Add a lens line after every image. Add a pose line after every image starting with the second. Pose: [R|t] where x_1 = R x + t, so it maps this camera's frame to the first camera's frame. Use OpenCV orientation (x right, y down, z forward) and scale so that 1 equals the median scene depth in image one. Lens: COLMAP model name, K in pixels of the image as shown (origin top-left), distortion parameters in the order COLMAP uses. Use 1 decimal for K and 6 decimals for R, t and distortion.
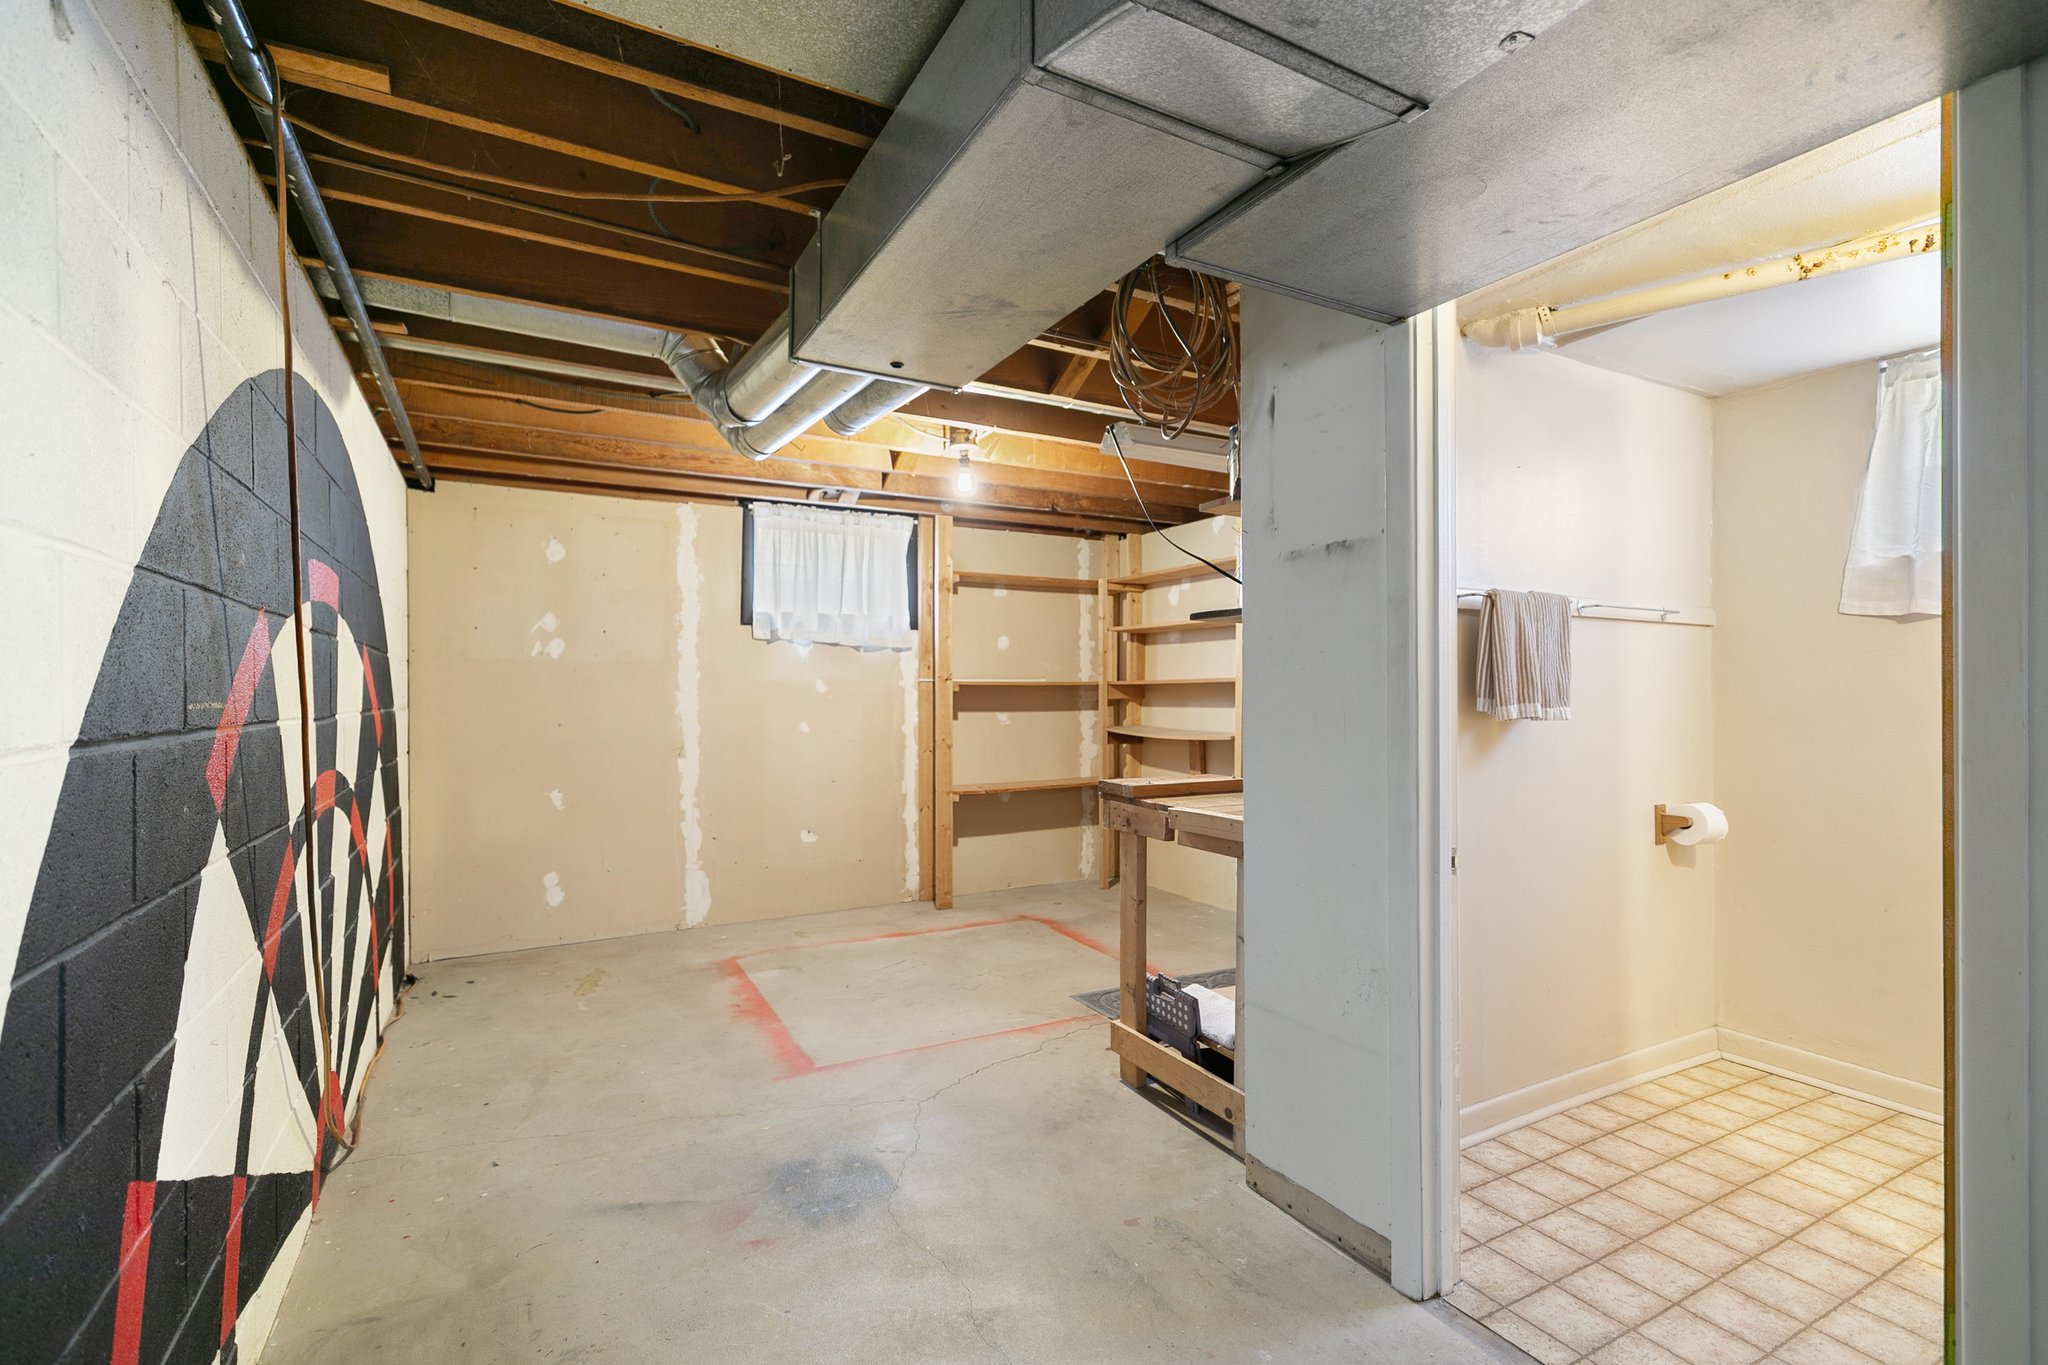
lens RADIAL K [[917.8, 0, 1012.5], [0, 917.8, 707.0], [0, 0, 1]] dist [0.001043, 0.000116]
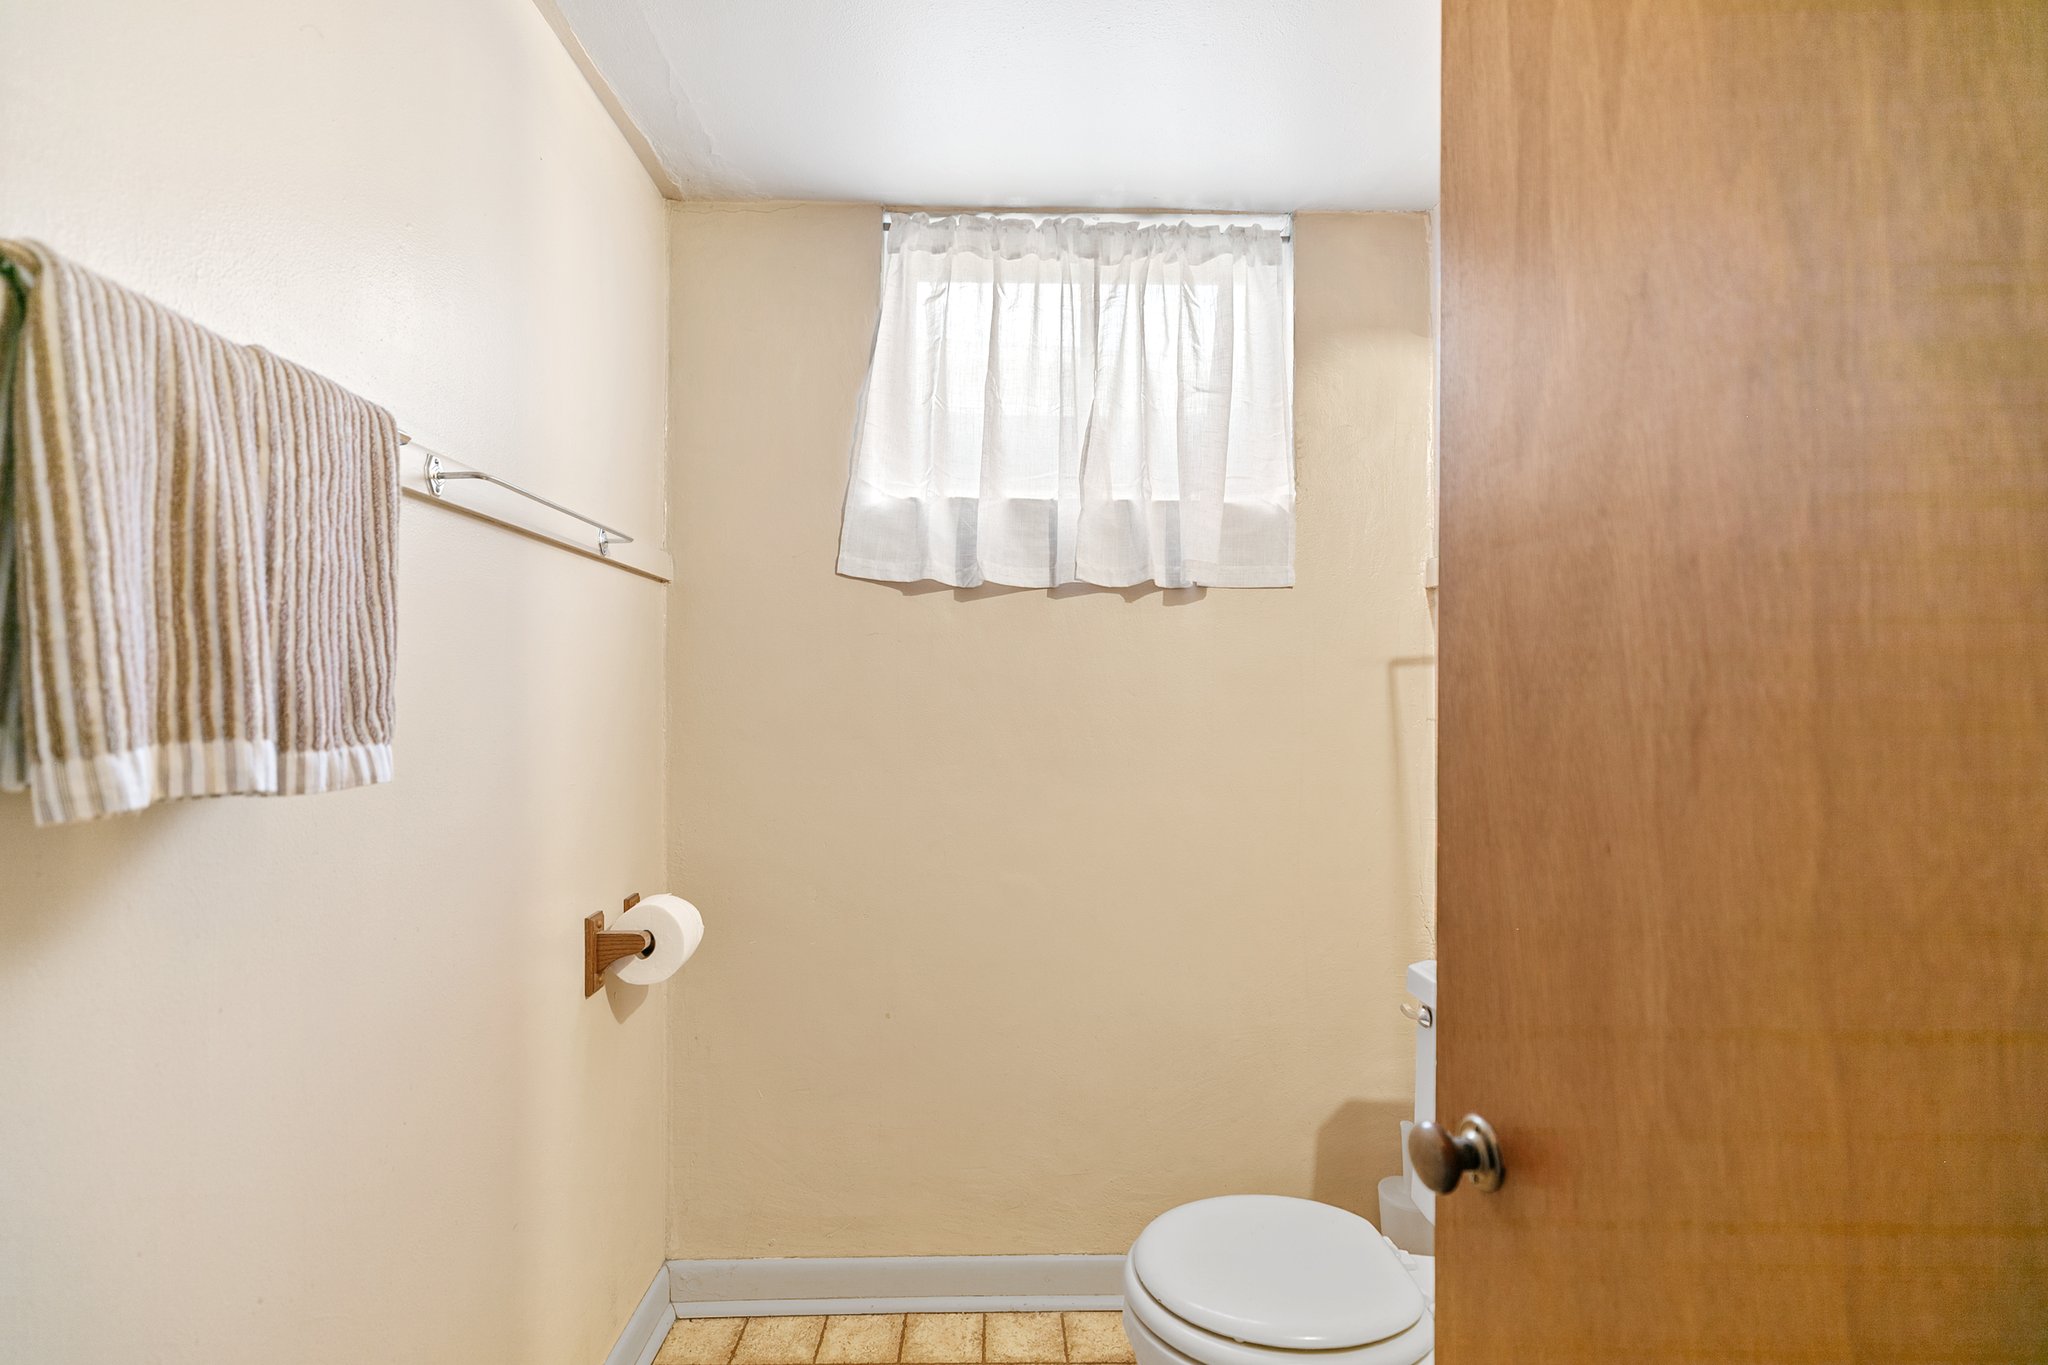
lens RADIAL K [[927.1, 0, 1022.9], [0, 927.1, 673.7], [0, 0, 1]] dist [0.000911, 0.000155]
pose [[0.456544, 0.021494, 0.889441, 0.386245], [0.007652, 0.999576, -0.028083, -0.012247], [-0.889668, 0.019627, 0.456187, 0.602569]]
